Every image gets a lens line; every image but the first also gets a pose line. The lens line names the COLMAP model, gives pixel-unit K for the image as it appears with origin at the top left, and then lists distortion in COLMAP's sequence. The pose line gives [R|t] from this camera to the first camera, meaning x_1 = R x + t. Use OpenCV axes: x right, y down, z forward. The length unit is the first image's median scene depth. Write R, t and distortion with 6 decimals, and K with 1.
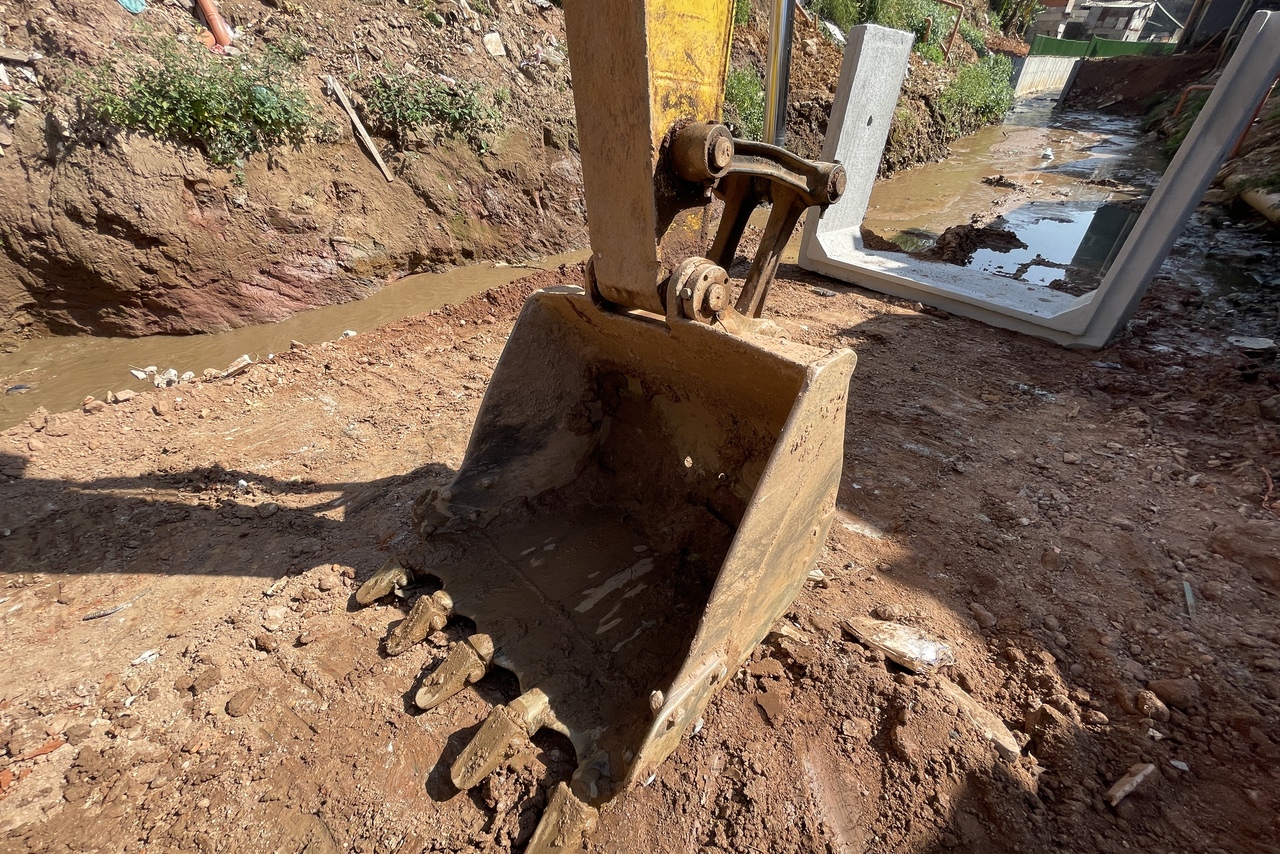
lens RADIAL K [[516.2, 0, 637.2], [0, 516.2, 428.3], [0, 0, 1]] dist [-0.002121, -0.000529]
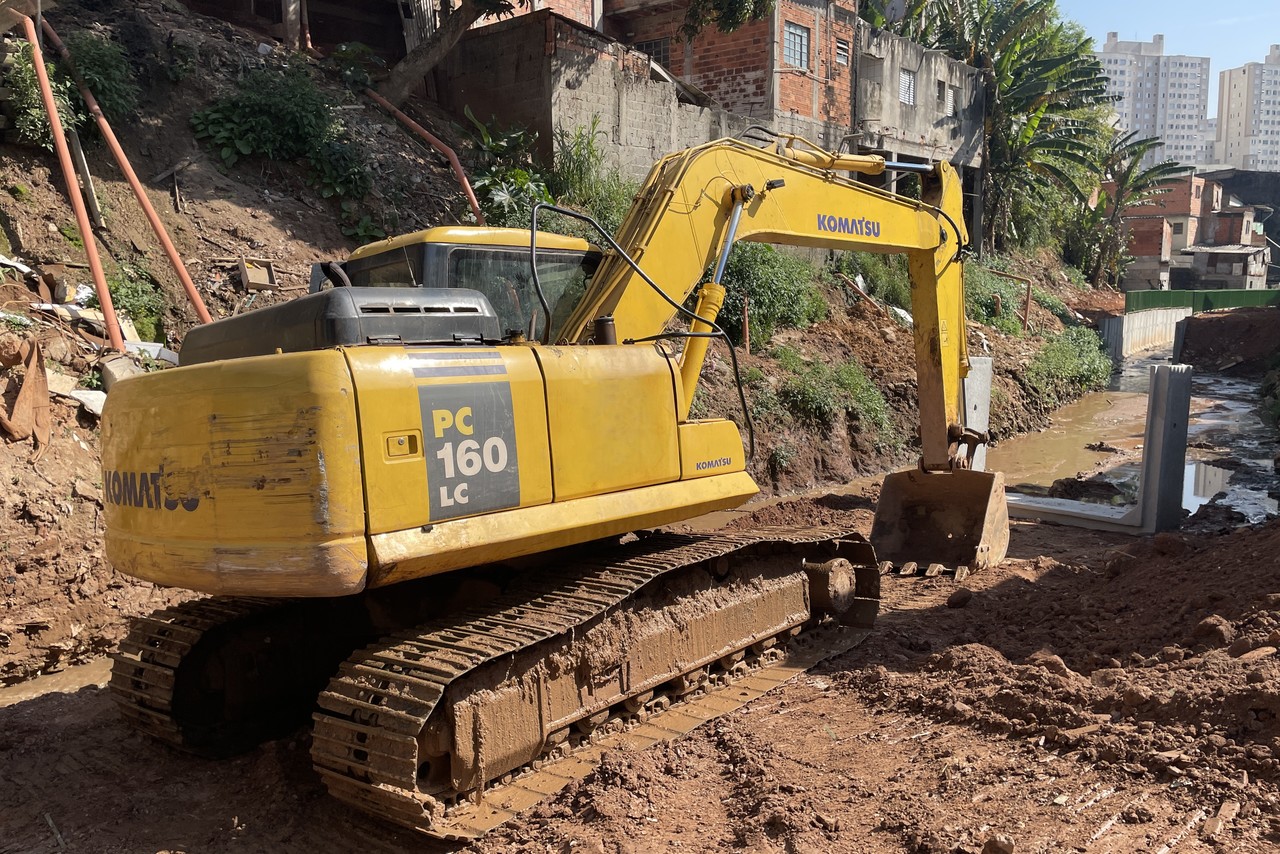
lens RADIAL K [[883.7, 0, 640.0], [0, 883.7, 427.0], [0, 0, 1]] dist [-0.007438, -0.006856]
pose [[0.999053, -0.020867, 0.038186, -0.183179], [0.036455, 0.880528, -0.472590, 0.184664], [-0.023763, 0.473534, 0.880455, -0.354906]]
